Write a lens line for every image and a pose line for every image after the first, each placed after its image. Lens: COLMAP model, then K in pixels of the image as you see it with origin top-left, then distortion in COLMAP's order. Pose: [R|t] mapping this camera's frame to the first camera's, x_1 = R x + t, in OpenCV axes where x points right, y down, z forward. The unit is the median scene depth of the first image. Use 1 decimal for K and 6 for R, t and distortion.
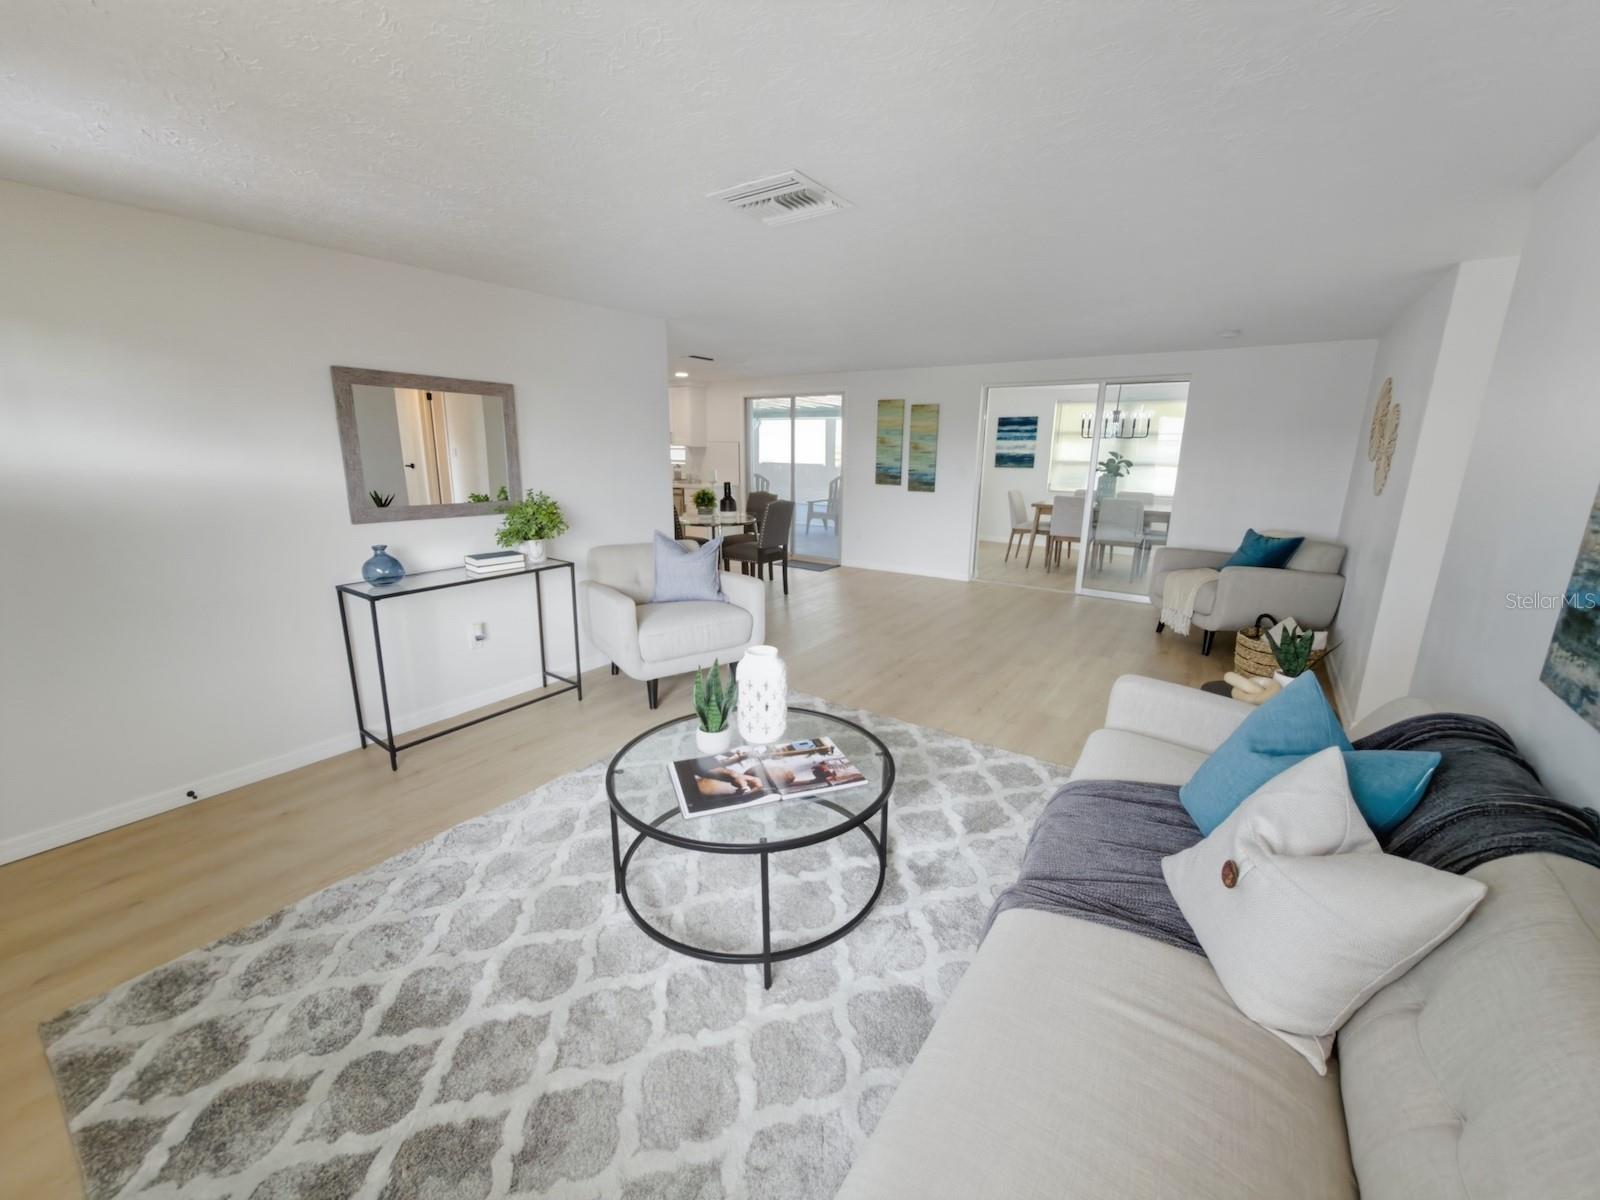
lens RADIAL K [[633.9, 0, 806.6], [0, 633.9, 582.8], [0, 0, 1]] dist [-0.000153, -0.000283]
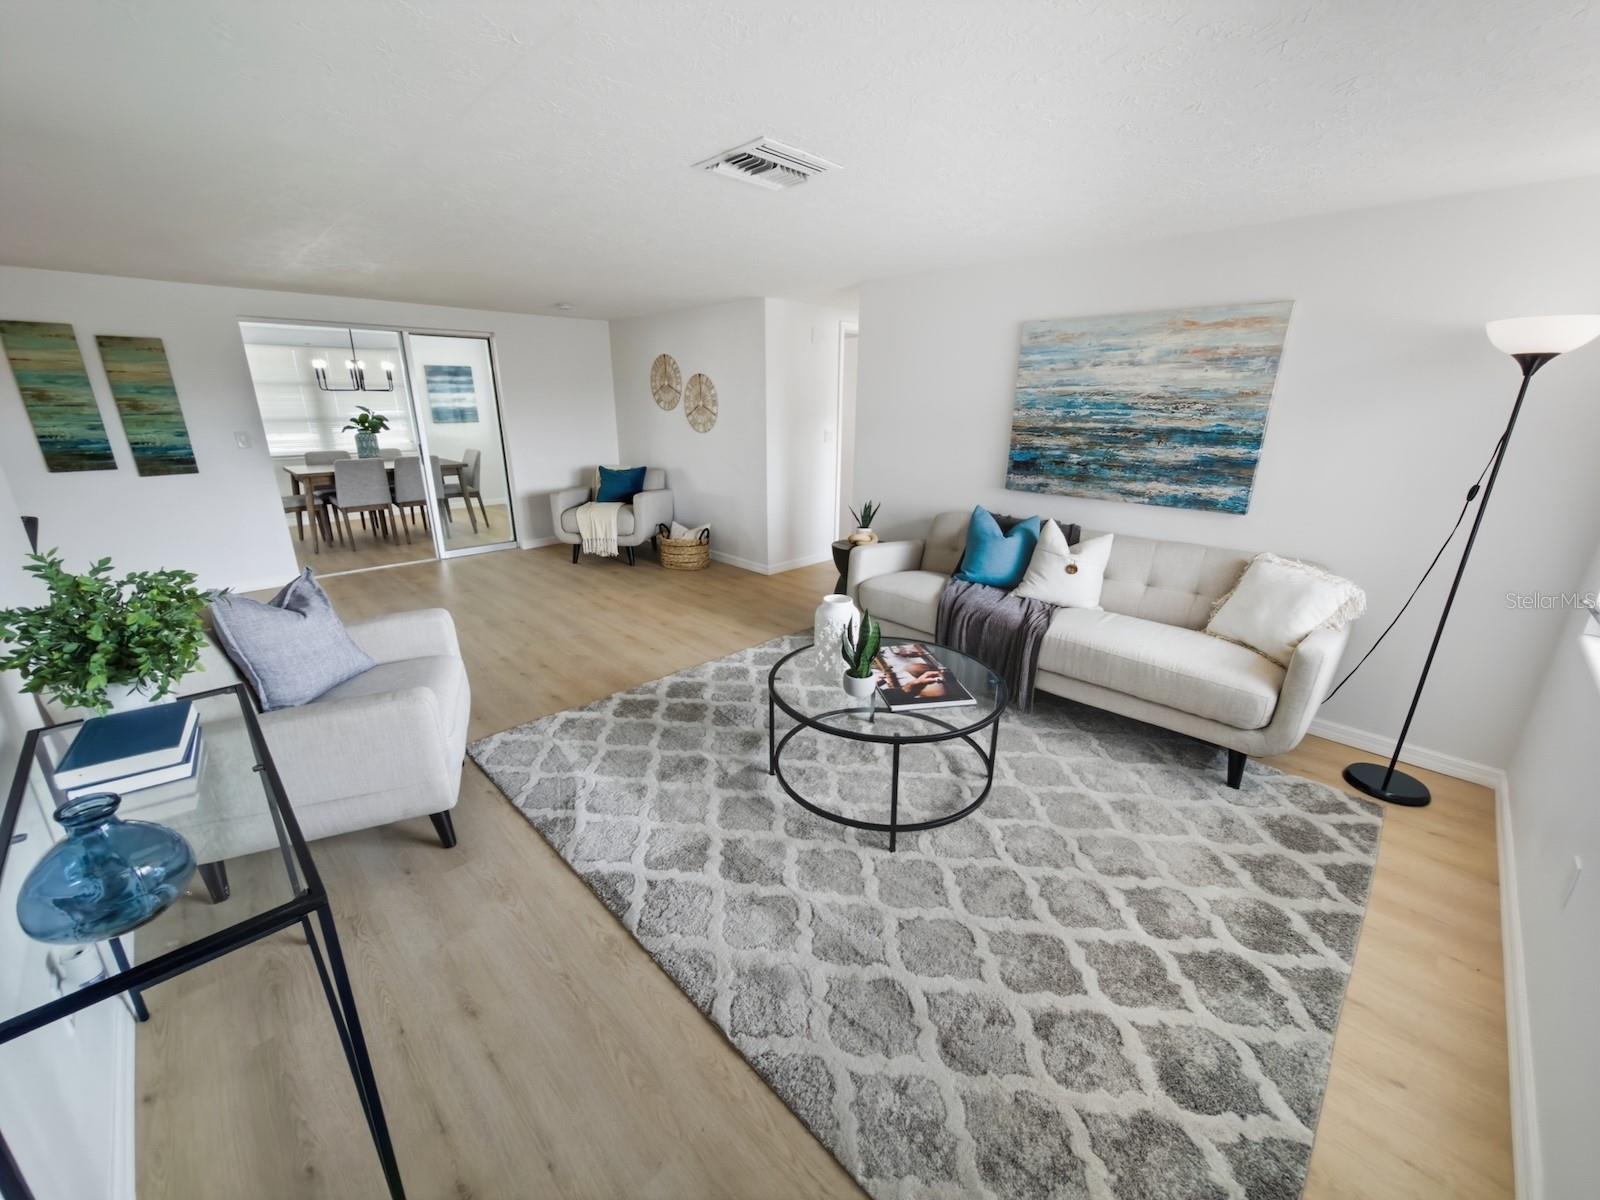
lens RADIAL K [[647.2, 0, 800.0], [0, 647.2, 600.0], [0, 0, 1]] dist [-0.012839, -0.000178]
pose [[0.183273, -0.305814, 0.934285, -0.520029], [0.212082, 0.940303, 0.266180, -0.090677], [-0.959913, 0.149361, 0.237190, 0.370198]]
